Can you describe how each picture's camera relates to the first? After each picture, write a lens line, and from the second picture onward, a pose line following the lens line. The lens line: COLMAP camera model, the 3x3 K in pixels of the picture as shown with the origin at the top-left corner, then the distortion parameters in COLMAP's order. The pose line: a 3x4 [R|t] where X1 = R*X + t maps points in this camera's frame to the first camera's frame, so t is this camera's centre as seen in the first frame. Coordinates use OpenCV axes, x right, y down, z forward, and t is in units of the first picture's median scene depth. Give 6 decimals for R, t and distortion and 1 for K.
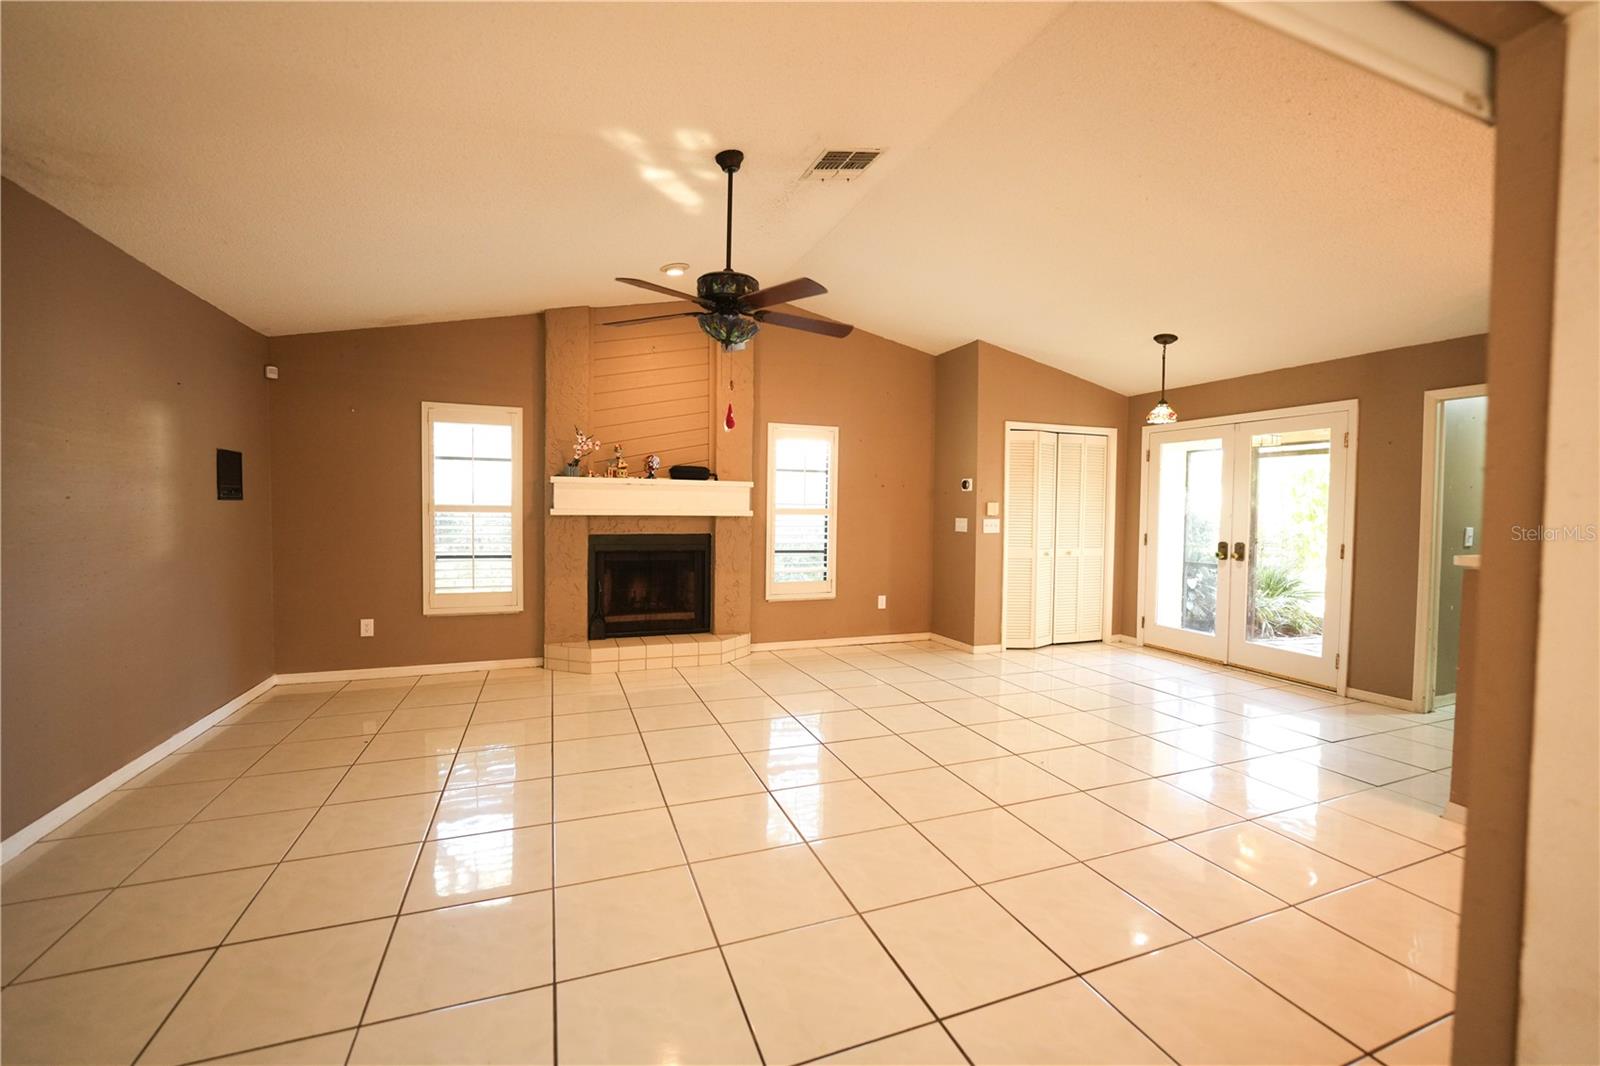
lens RADIAL K [[653.4, 0, 796.8], [0, 653.4, 530.0], [0, 0, 1]] dist [-0.004691, -0.000833]
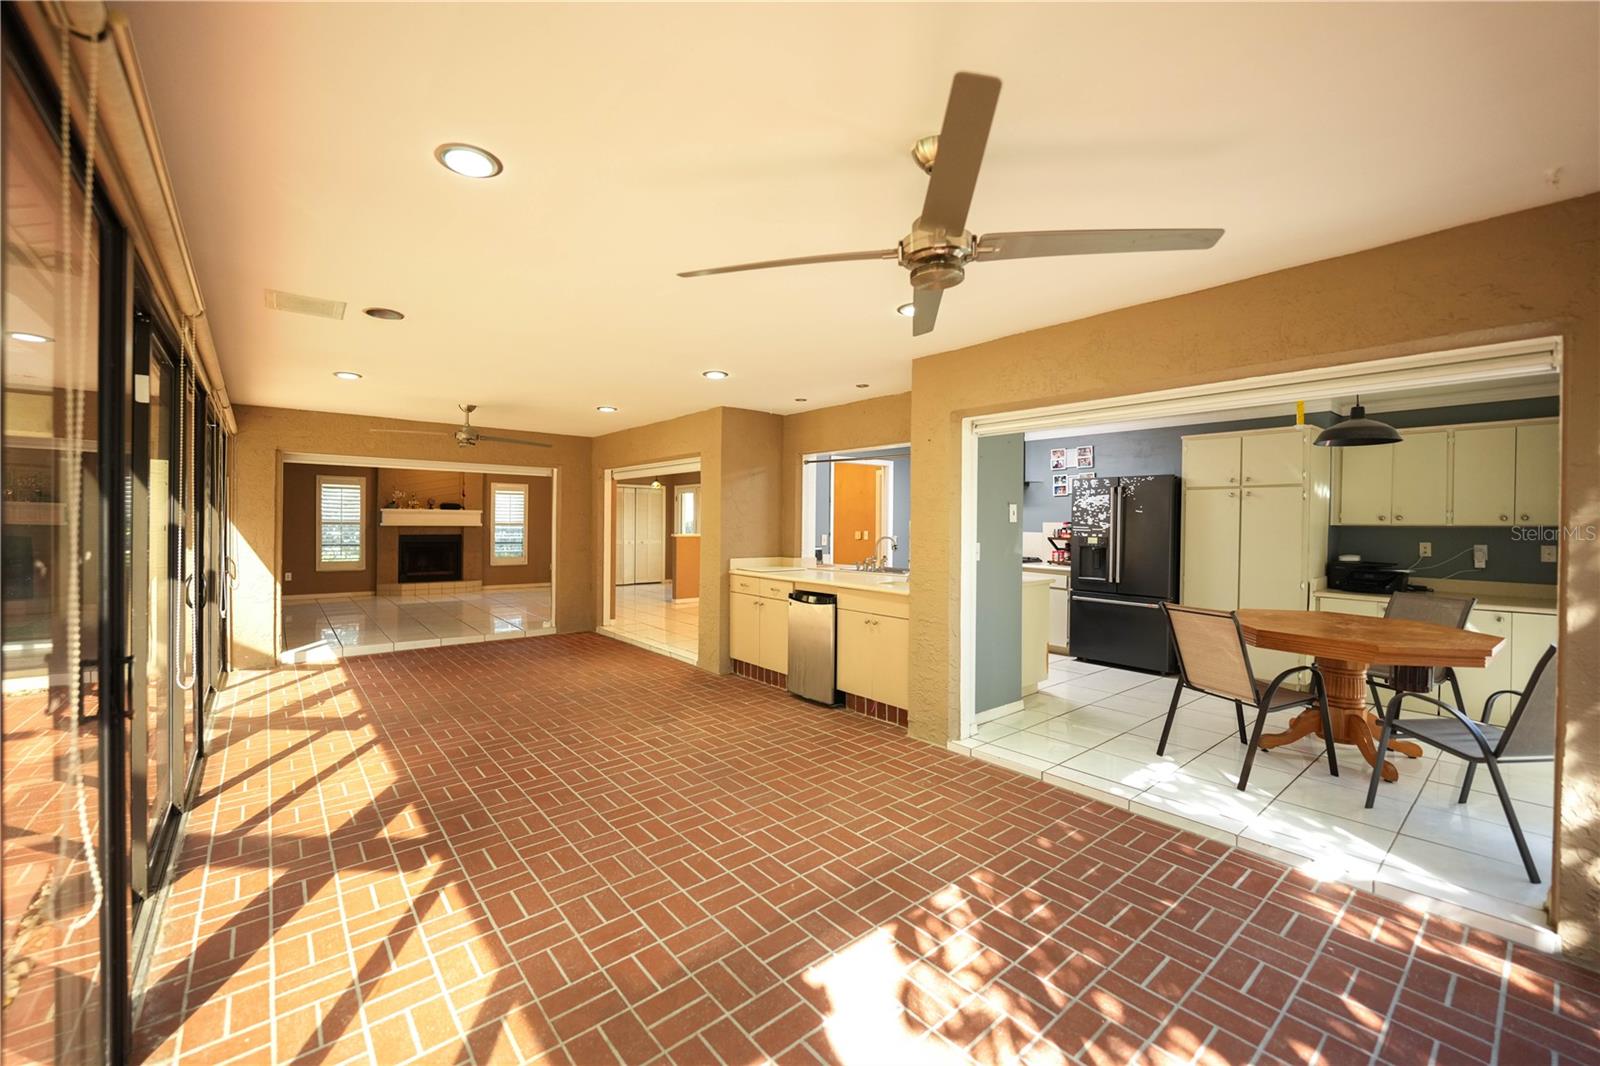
lens RADIAL K [[653.4, 0, 797.1], [0, 653.4, 525.2], [0, 0, 1]] dist [-0.004691, -0.000833]
pose [[0.948616, -0.005377, 0.316385, 0.231368], [0.014925, 0.999503, -0.027762, 0.050156], [-0.316078, 0.031057, 0.948225, -1.350129]]
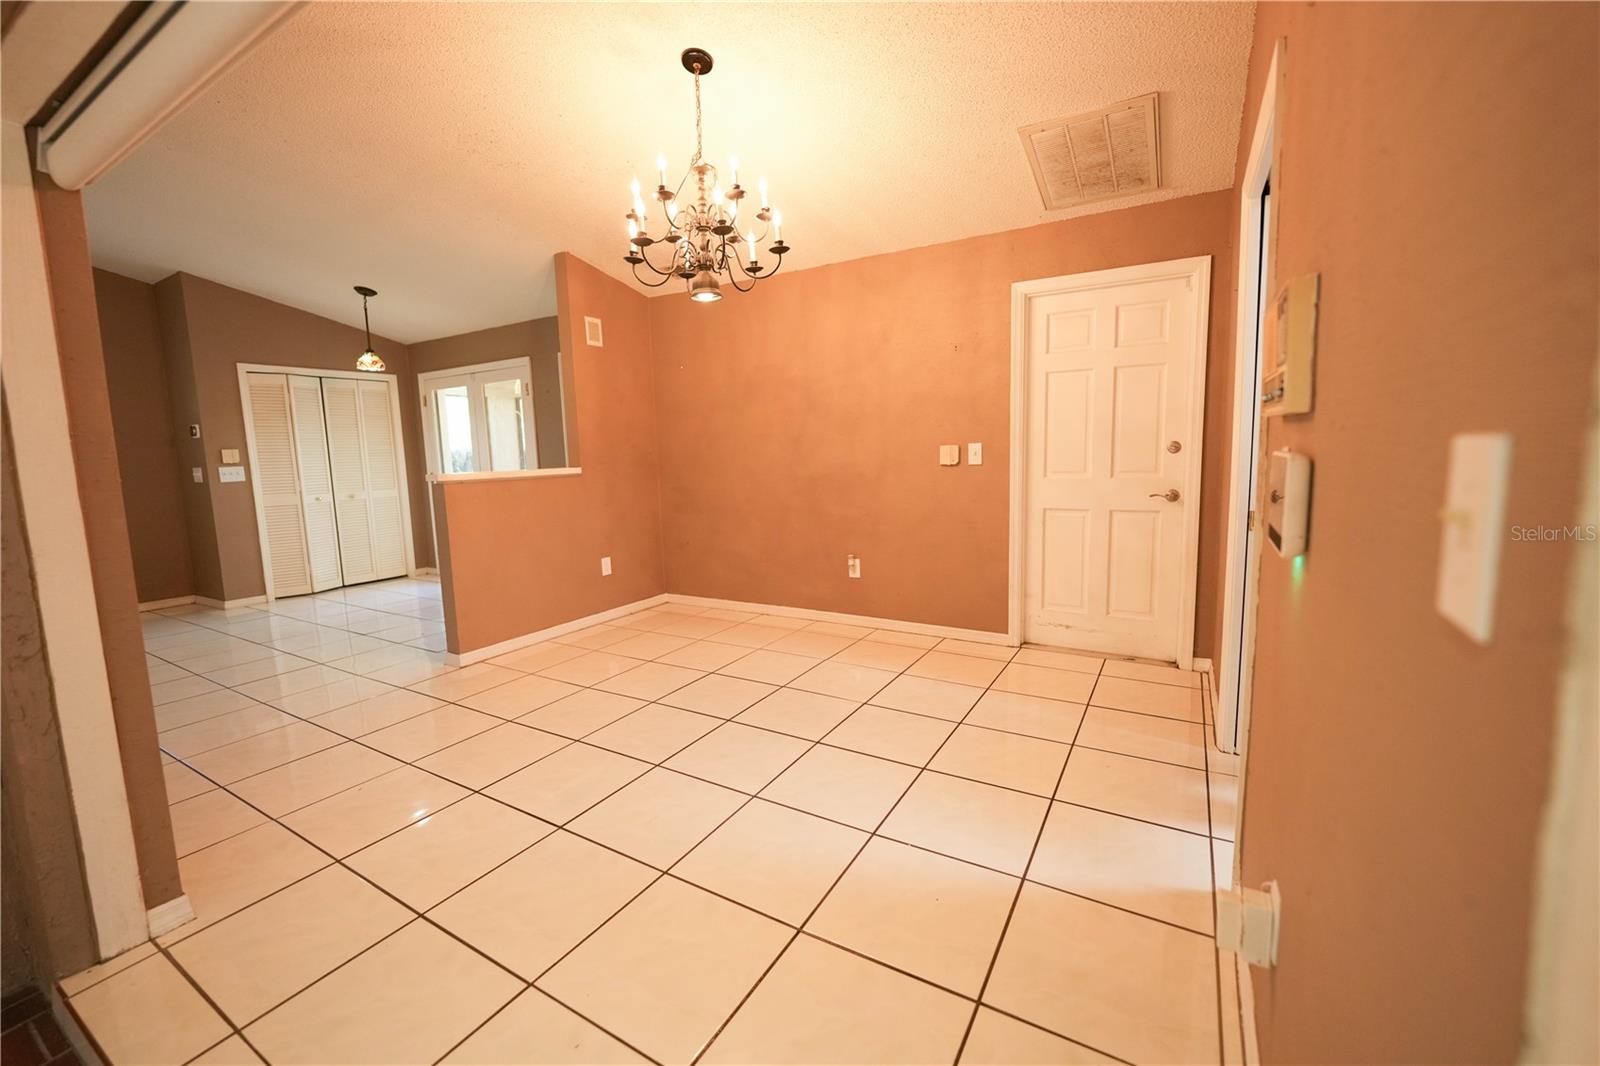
lens RADIAL K [[653.4, 0, 799.5], [0, 653.4, 527.7], [0, 0, 1]] dist [-0.004691, -0.000833]
pose [[0.785889, -0.107420, 0.608966, 0.364888], [0.062209, 0.993534, 0.094975, 0.033017], [-0.615230, -0.036757, 0.787490, -0.261623]]
